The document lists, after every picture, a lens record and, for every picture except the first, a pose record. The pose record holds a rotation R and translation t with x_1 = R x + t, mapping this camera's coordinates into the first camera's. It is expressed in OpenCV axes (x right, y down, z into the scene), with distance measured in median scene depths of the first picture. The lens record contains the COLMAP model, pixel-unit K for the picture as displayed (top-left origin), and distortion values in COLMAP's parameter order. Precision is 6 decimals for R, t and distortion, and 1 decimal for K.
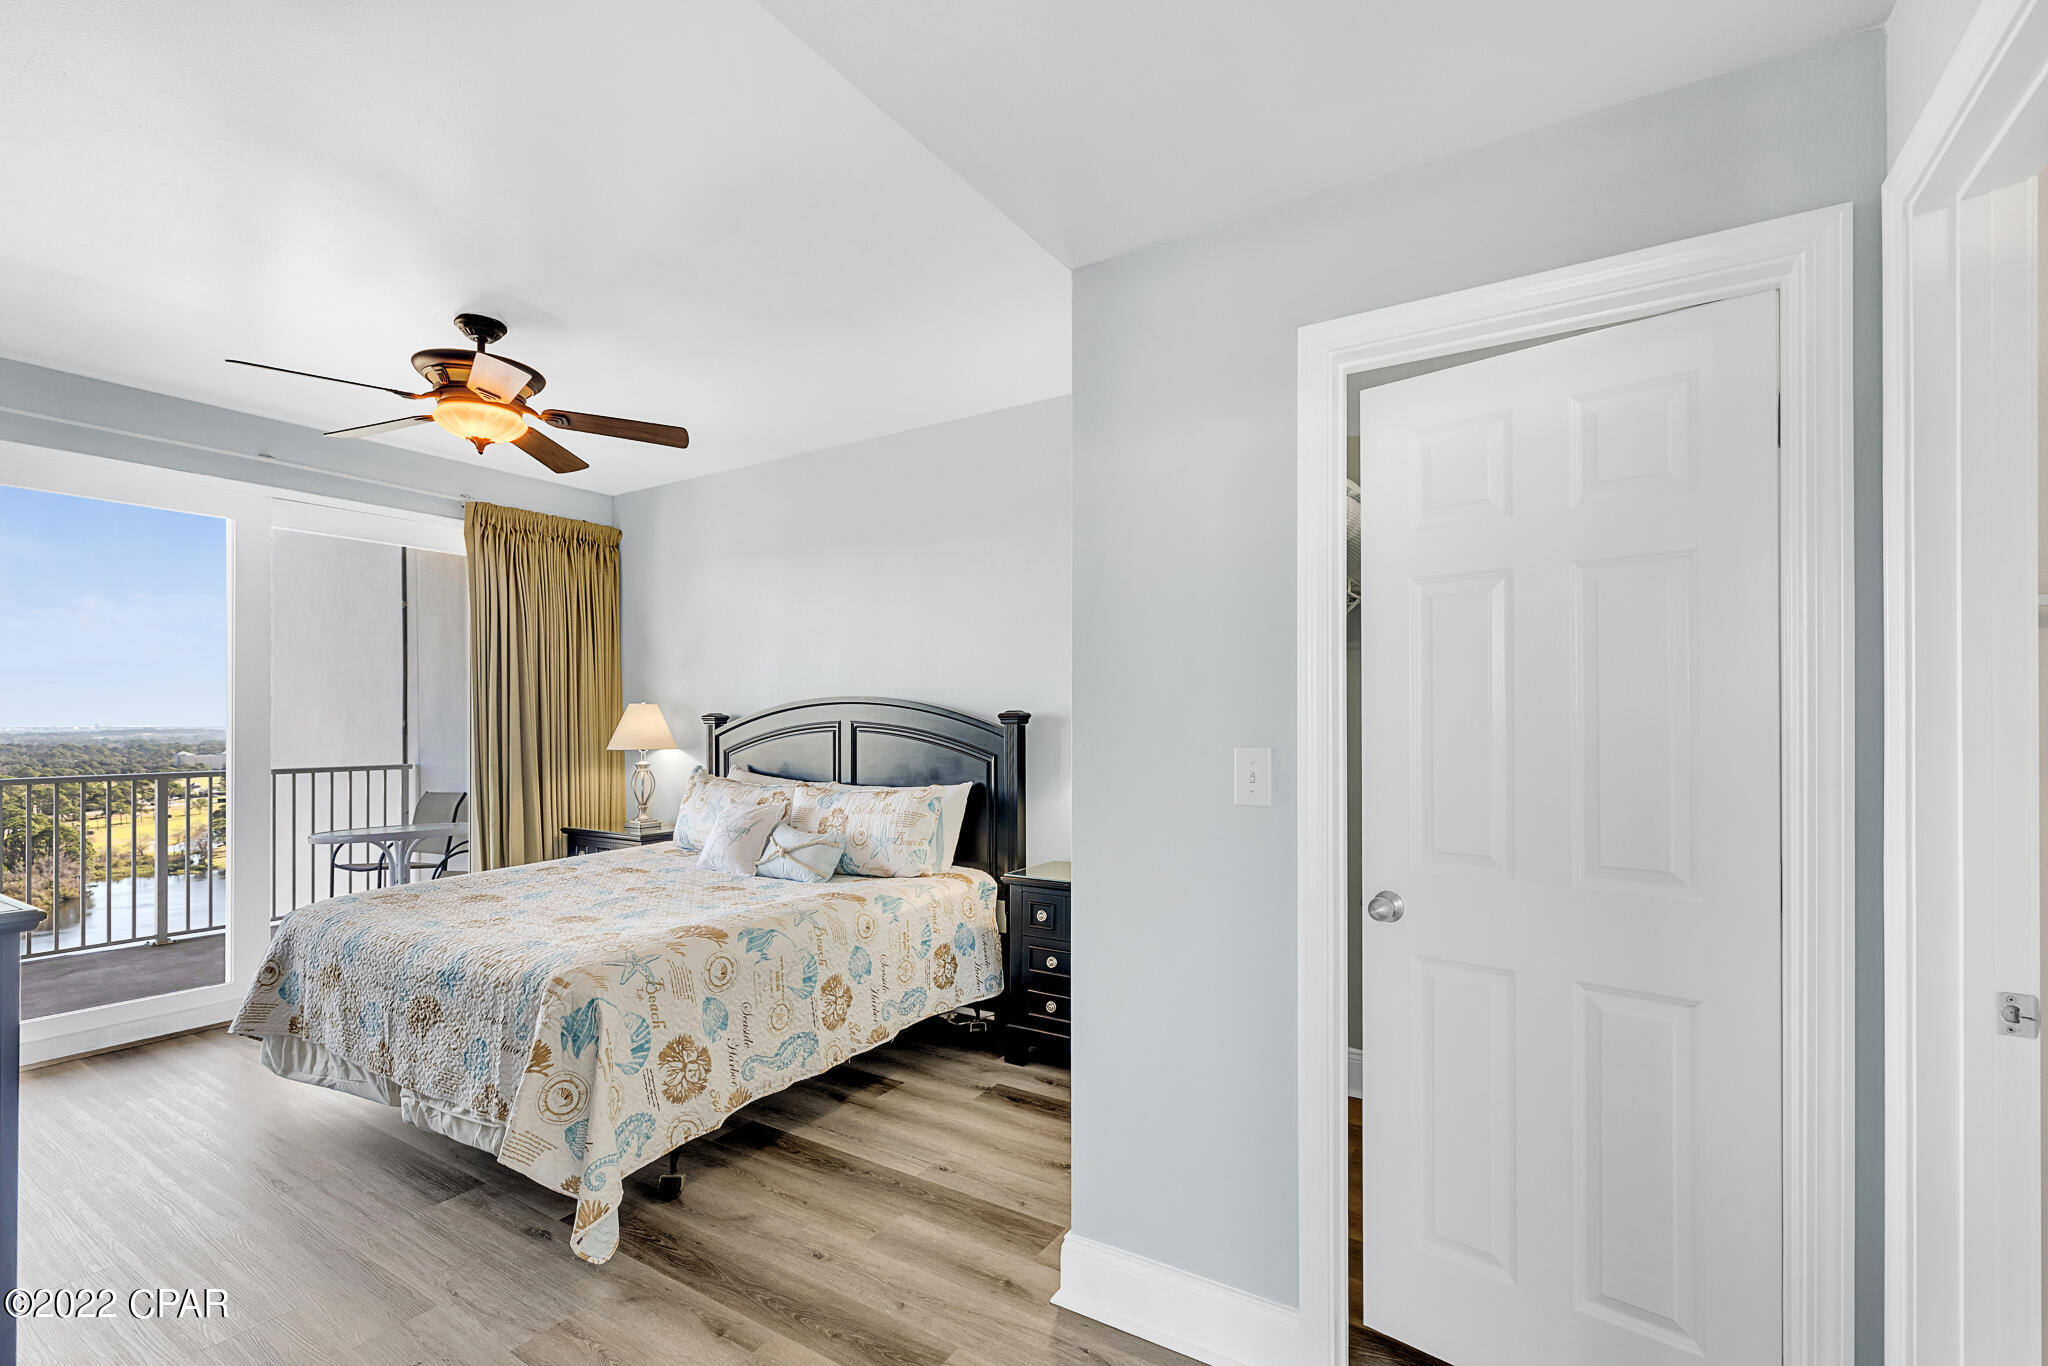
lens RADIAL K [[920.6, 0, 1031.0], [0, 920.6, 714.6], [0, 0, 1]] dist [-0.045857, 0.015727]
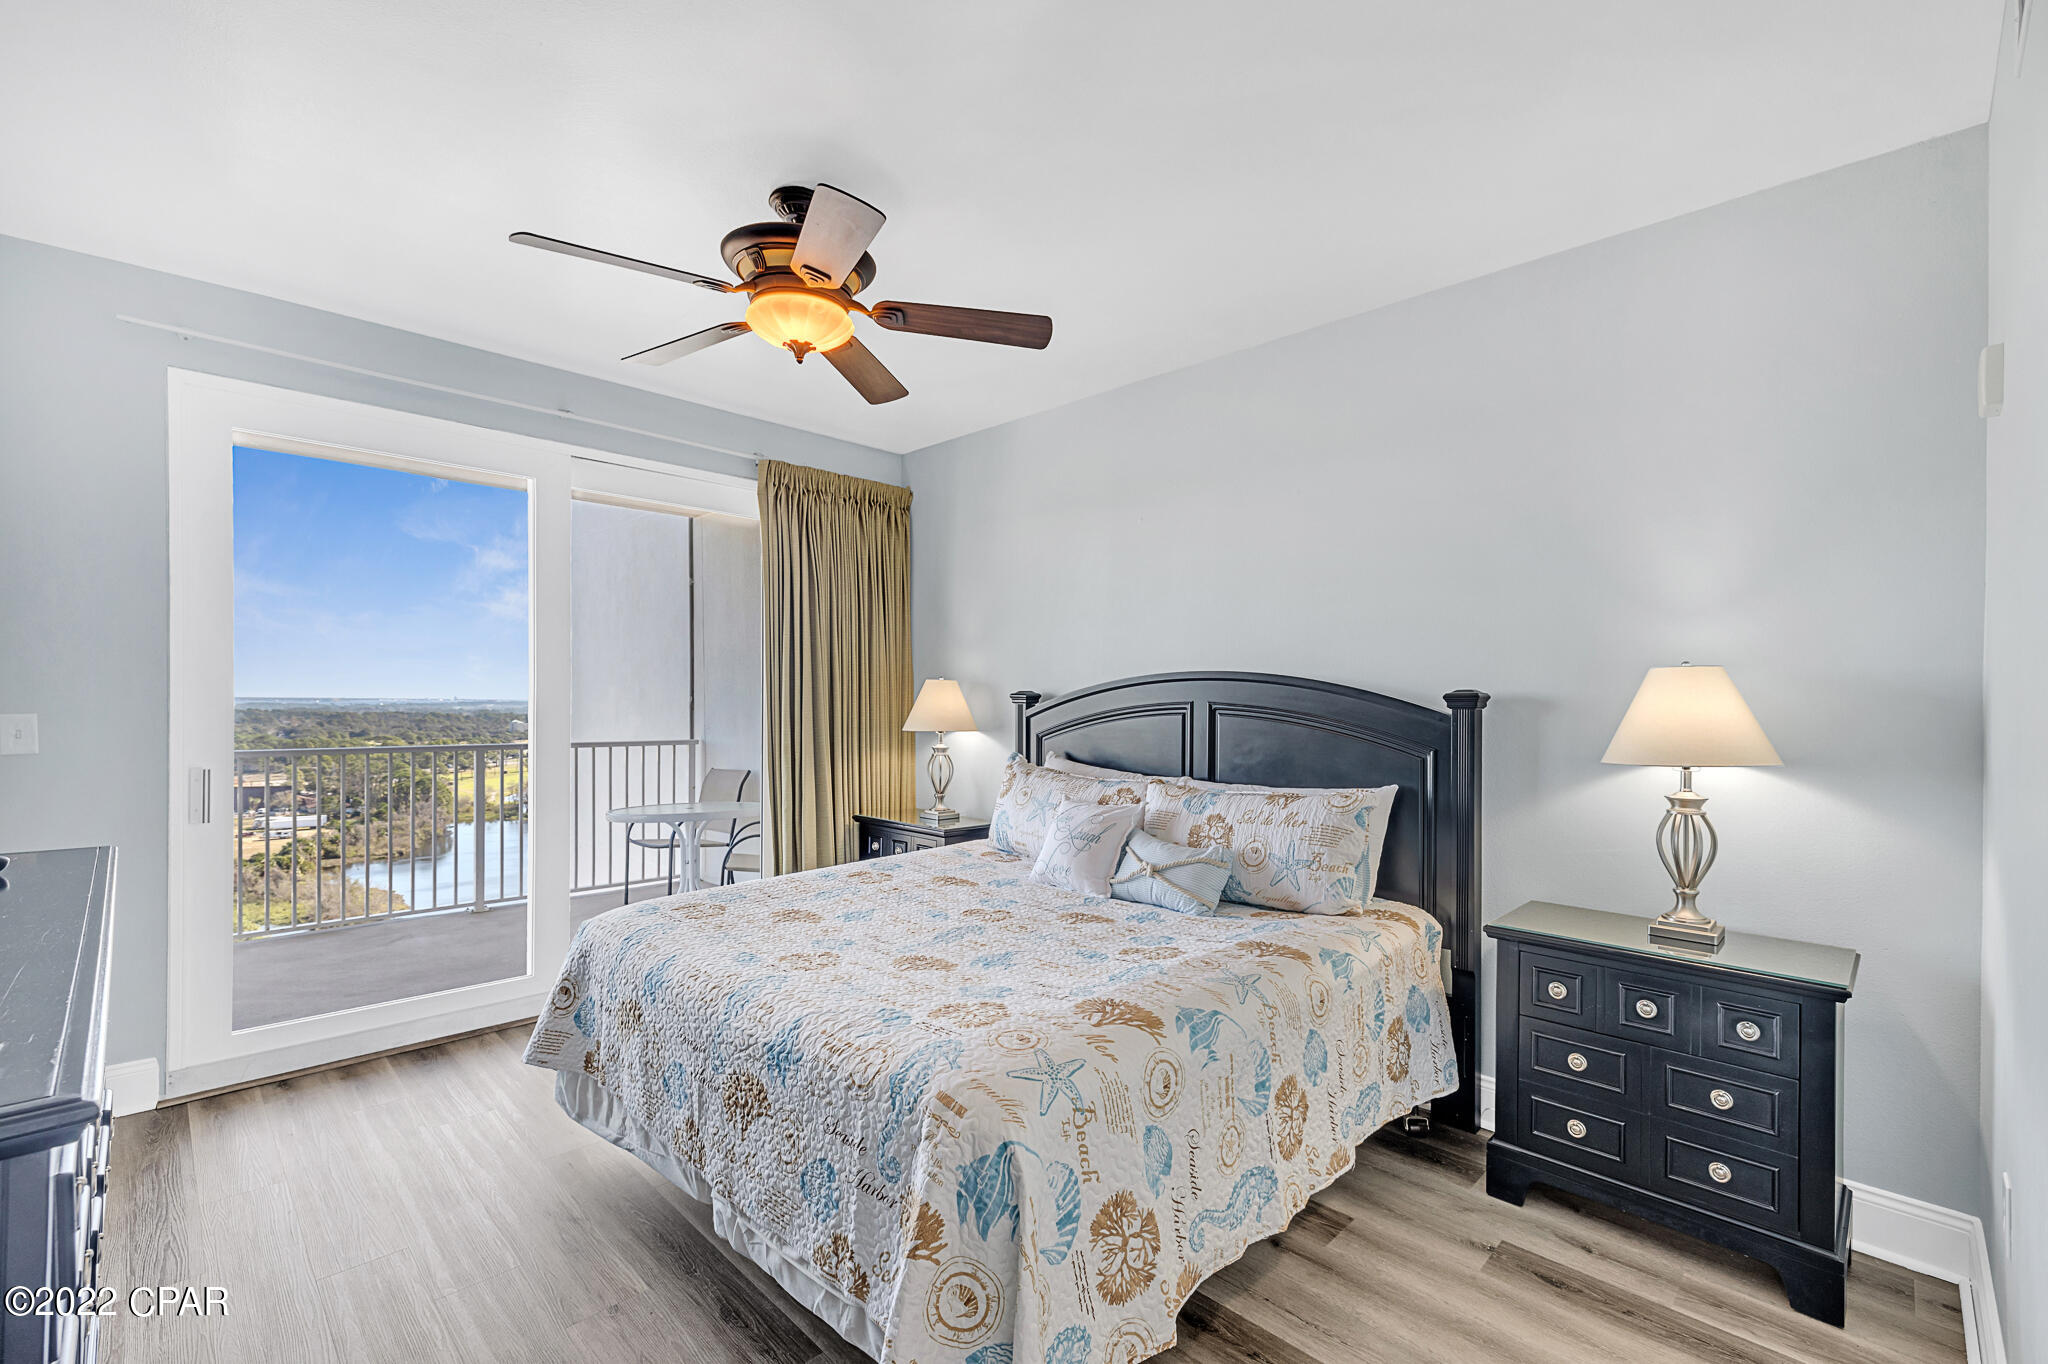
lens RADIAL K [[892.1, 0, 1031.6], [0, 892.1, 695.9], [0, 0, 1]] dist [0.001626, -0.000035]
pose [[0.973203, 0.005338, -0.229884, -0.229341], [-0.004434, 0.999980, 0.004447, -0.000841], [0.229903, -0.003308, 0.973208, 0.283568]]
